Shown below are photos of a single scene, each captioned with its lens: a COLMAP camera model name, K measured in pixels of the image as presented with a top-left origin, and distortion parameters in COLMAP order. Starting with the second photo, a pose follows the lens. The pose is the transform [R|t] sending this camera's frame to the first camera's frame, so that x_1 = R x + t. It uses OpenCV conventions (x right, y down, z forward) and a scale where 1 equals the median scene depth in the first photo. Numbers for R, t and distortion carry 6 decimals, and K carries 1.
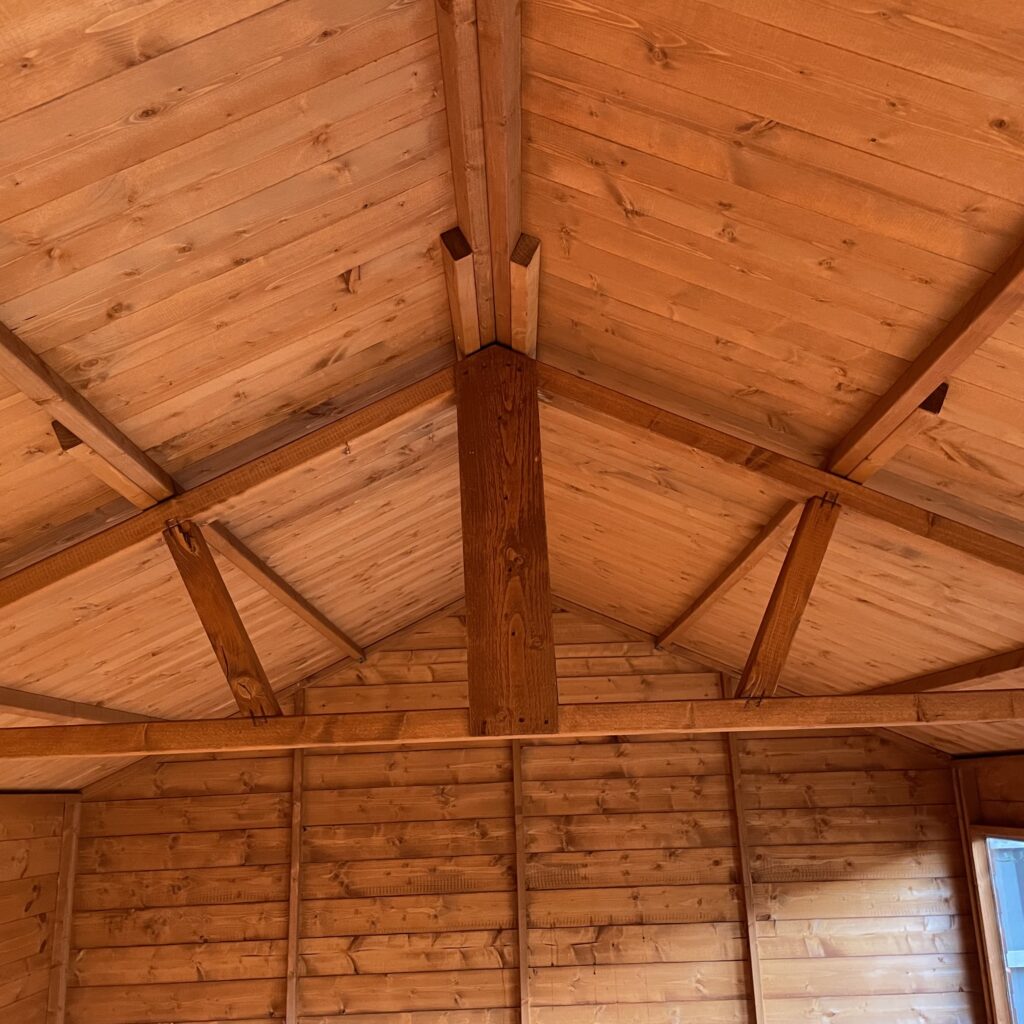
lens RADIAL K [[1036.9, 0, 504.5], [0, 1036.9, 501.8], [0, 0, 1]] dist [0.100189, -0.139148]
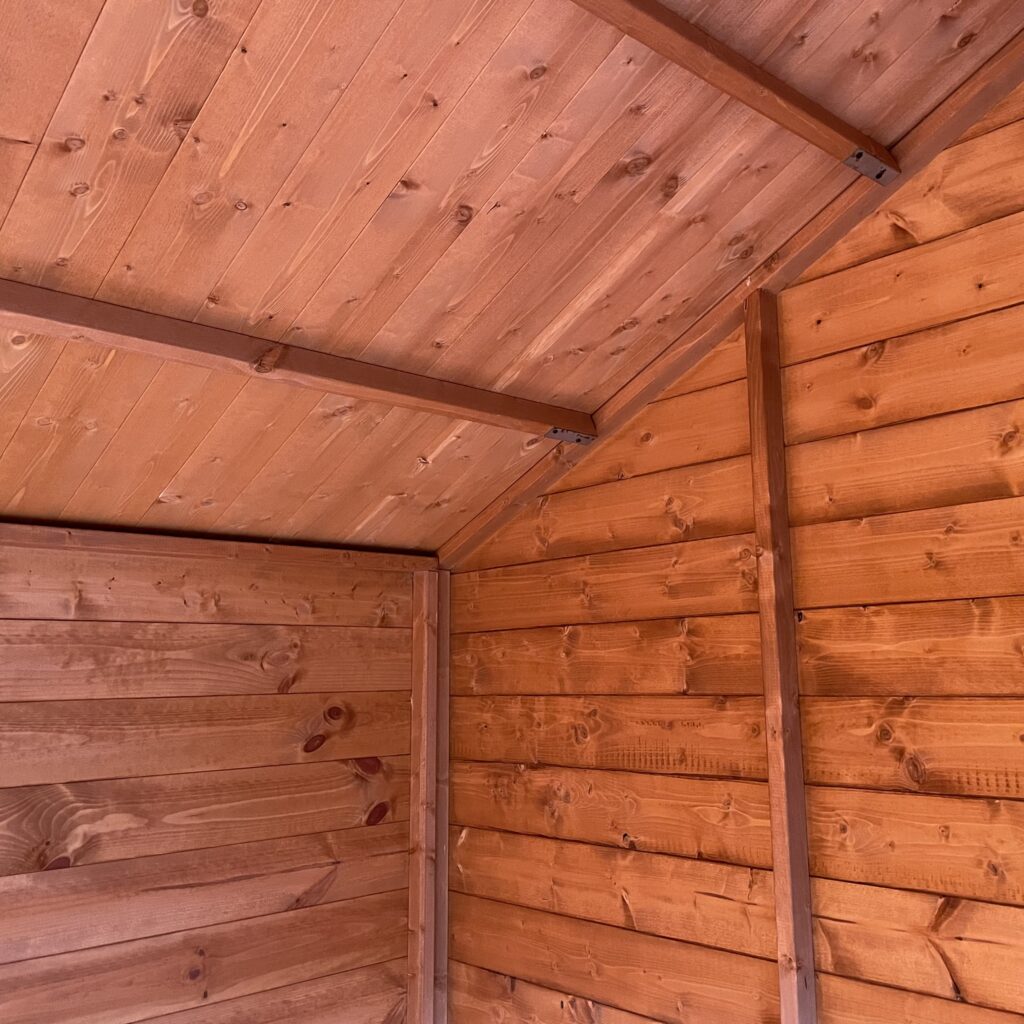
lens RADIAL K [[1027.6, 0, 509.1], [0, 1027.6, 495.5], [0, 0, 1]] dist [0.083936, -0.123672]
pose [[0.682203, -0.101638, -0.724064, 0.027444], [0.186560, 0.981710, 0.037971, 0.234335], [0.706962, -0.160985, 0.688686, 0.663595]]
